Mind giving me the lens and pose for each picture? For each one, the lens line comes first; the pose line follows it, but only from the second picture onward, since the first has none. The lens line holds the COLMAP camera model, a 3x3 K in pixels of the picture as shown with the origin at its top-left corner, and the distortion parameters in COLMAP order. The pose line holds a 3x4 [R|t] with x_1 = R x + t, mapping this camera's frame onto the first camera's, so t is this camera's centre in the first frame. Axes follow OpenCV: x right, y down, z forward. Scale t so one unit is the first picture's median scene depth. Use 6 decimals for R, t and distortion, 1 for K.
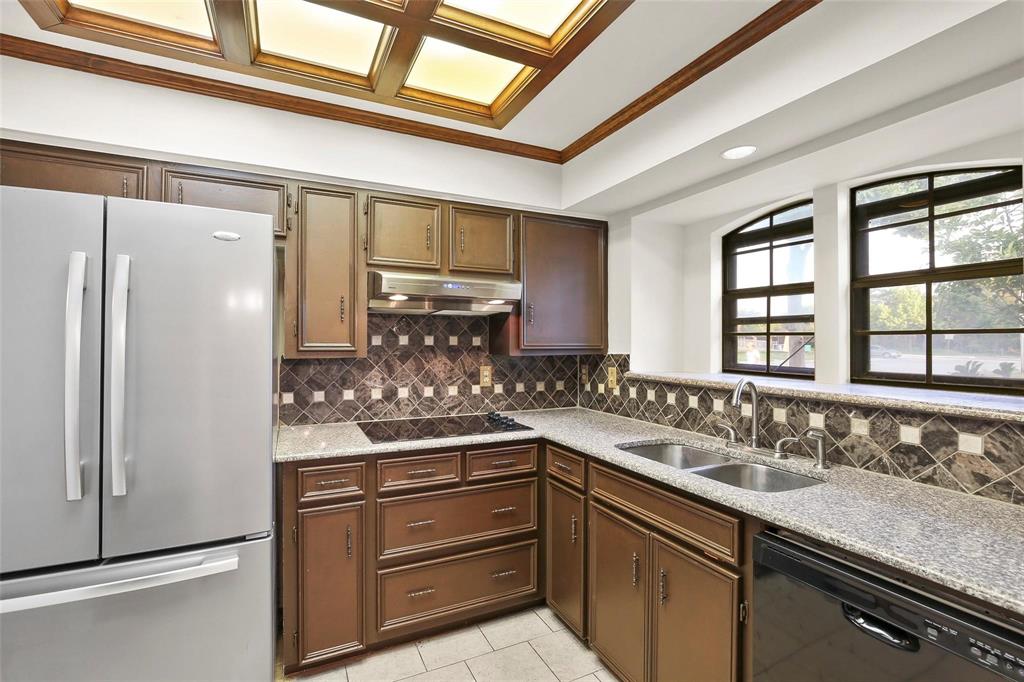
lens RADIAL K [[465.0, 0, 512.0], [0, 465.0, 341.0], [0, 0, 1]] dist [-0.017224, 0.000836]
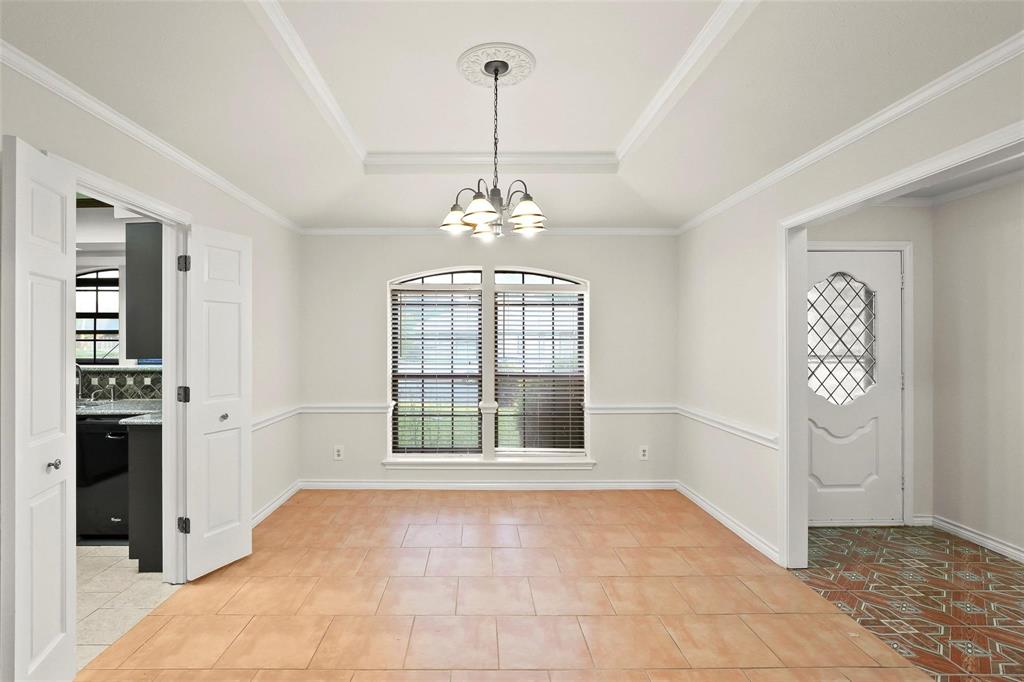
lens RADIAL K [[491.3, 0, 484.2], [0, 491.3, 339.3], [0, 0, 1]] dist [-0.021510, -0.000614]
pose [[0.439660, 0.001224, 0.898164, -0.498044], [0.005316, 0.999978, -0.003965, -0.003990], [-0.898149, 0.006518, 0.439643, -1.269116]]
